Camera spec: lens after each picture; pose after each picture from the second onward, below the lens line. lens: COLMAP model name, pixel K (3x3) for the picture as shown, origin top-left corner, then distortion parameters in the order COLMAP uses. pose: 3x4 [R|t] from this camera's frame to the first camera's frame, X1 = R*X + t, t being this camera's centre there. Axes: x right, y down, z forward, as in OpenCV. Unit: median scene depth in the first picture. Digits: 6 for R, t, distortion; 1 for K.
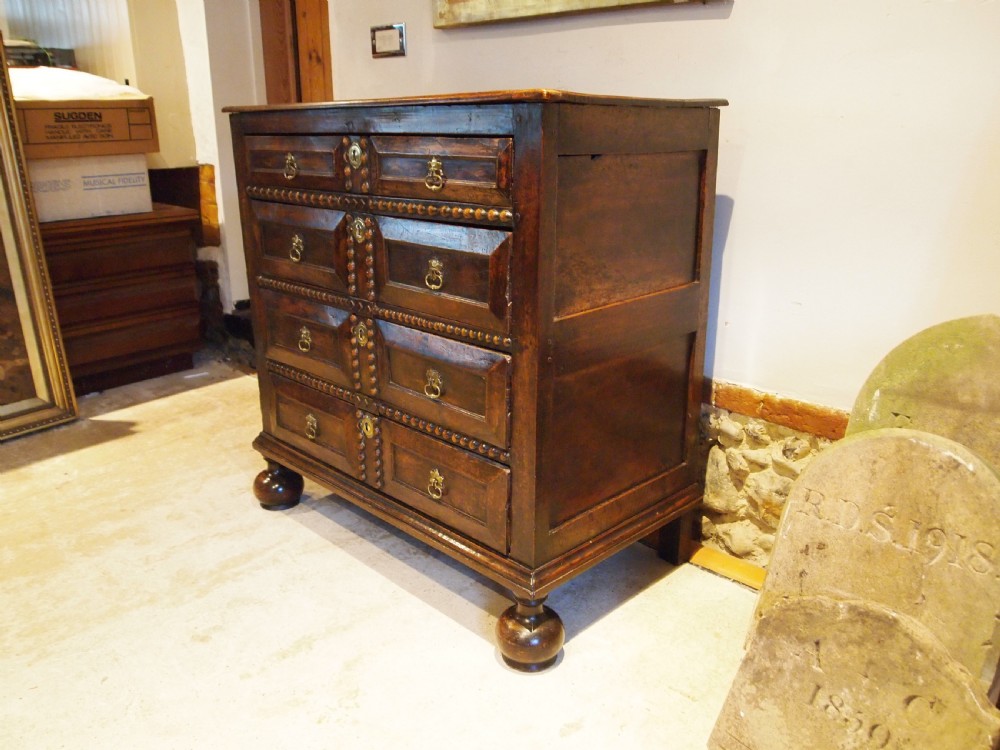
lens RADIAL K [[796.7, 0, 500.0], [0, 796.7, 375.0], [0, 0, 1]] dist [-0.044663, -0.003417]
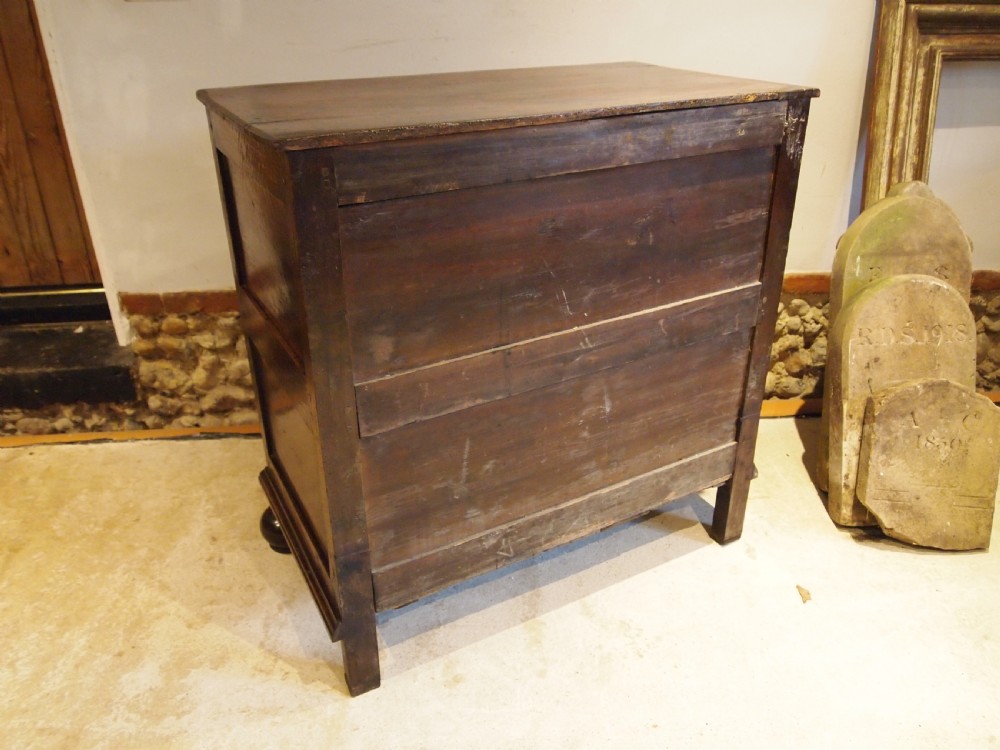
lens RADIAL K [[801.7, 0, 495.4], [0, 801.7, 380.1], [0, 0, 1]] dist [-0.044879, -0.004504]
pose [[0.674152, -0.347935, 0.651506, -0.895212], [0.235687, 0.937316, 0.256692, -0.258873], [-0.699979, -0.019498, 0.713898, 0.294369]]
